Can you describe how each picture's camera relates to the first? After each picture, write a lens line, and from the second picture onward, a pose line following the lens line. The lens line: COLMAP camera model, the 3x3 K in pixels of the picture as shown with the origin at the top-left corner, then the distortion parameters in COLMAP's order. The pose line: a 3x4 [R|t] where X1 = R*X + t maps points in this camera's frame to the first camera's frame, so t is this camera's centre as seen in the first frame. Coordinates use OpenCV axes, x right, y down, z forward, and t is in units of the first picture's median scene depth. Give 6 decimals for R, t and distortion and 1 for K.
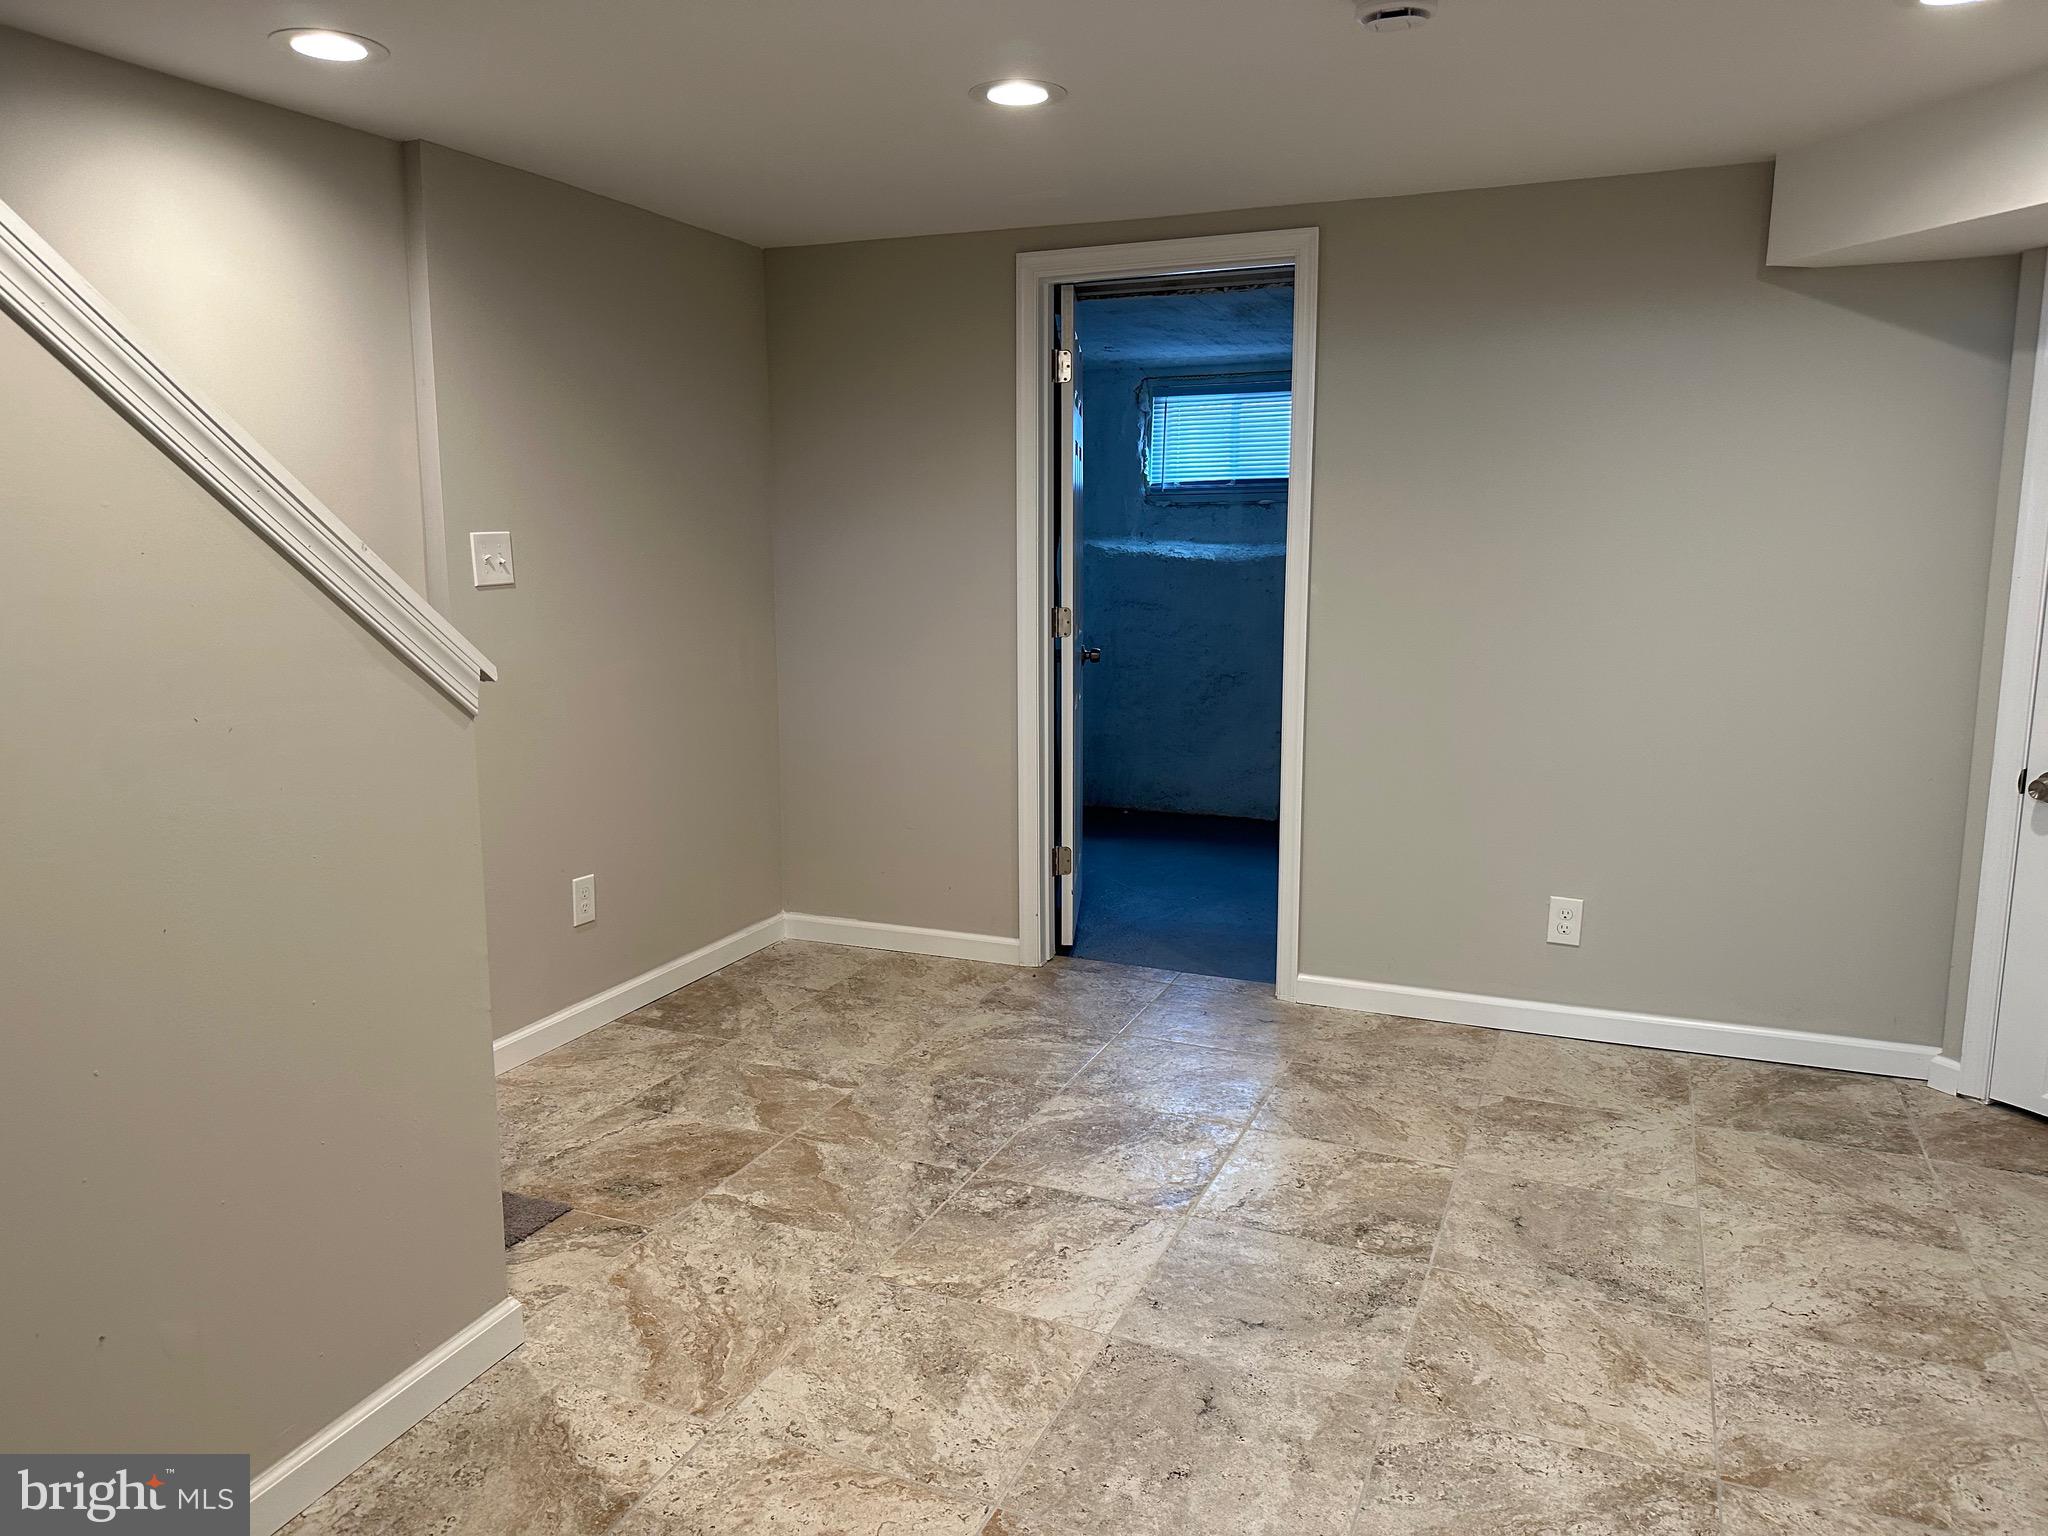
lens RADIAL K [[1447.1, 0, 1023.8], [0, 1447.1, 767.7], [0, 0, 1]] dist [0.063664, -0.083575]
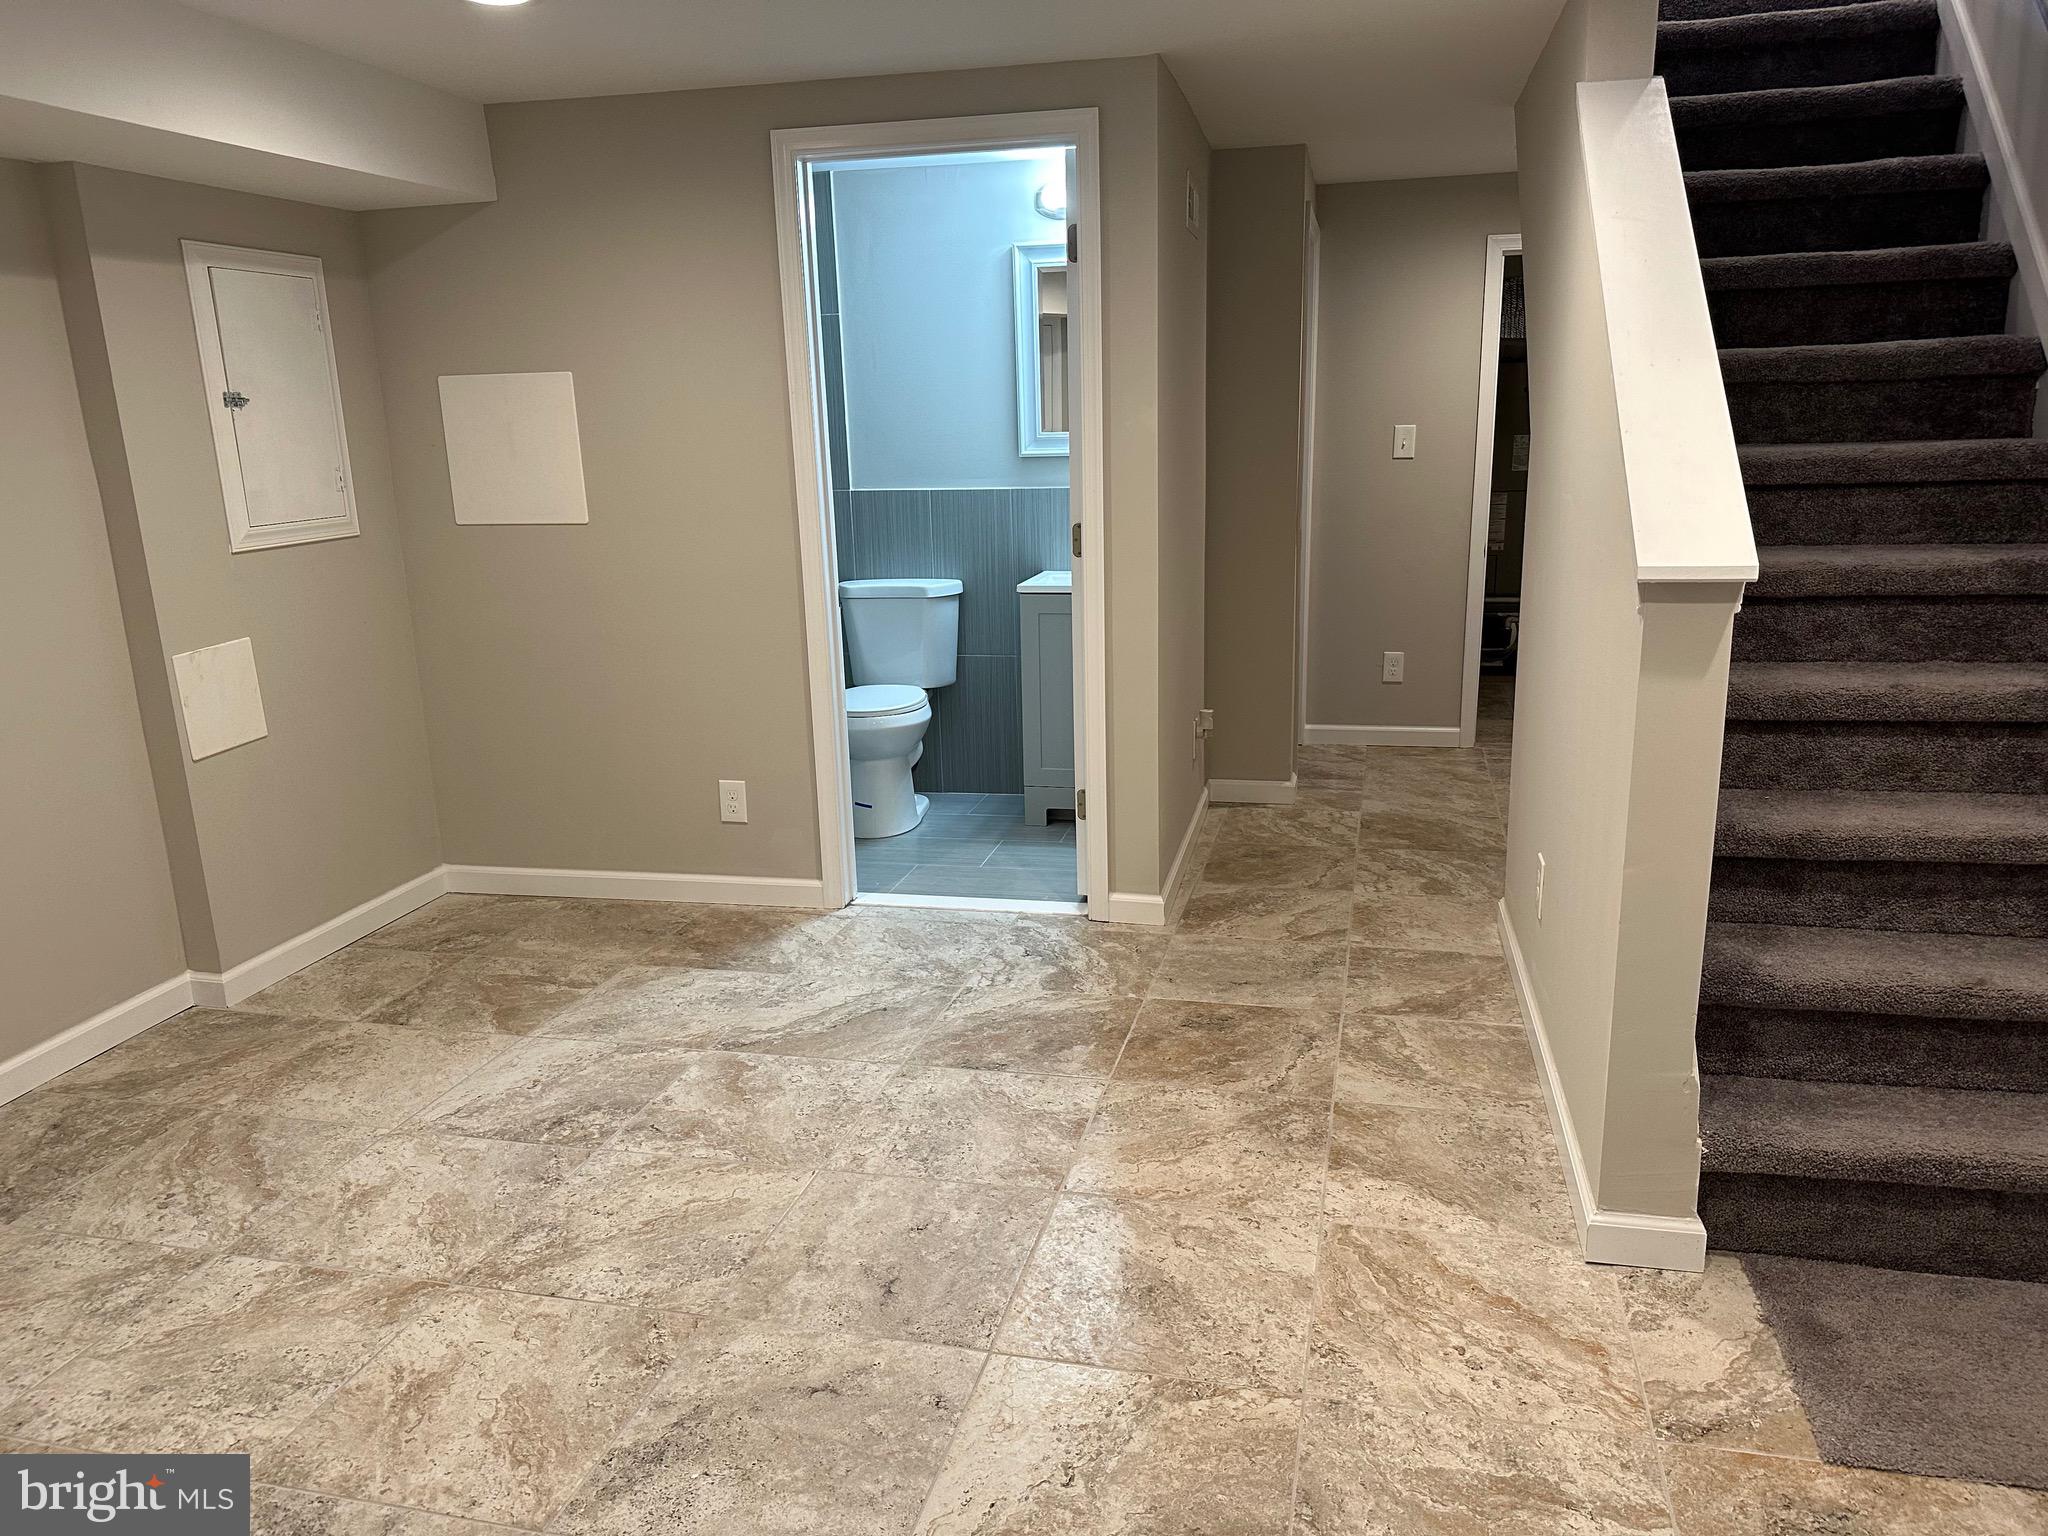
lens RADIAL K [[1447.1, 0, 1024.1], [0, 1447.1, 771.3], [0, 0, 1]] dist [0.063664, -0.083575]
pose [[-0.988110, 0.066536, -0.138608, 0.142811], [0.006375, 0.918469, 0.395442, -0.299982], [0.153618, 0.389856, -0.907972, 1.733824]]
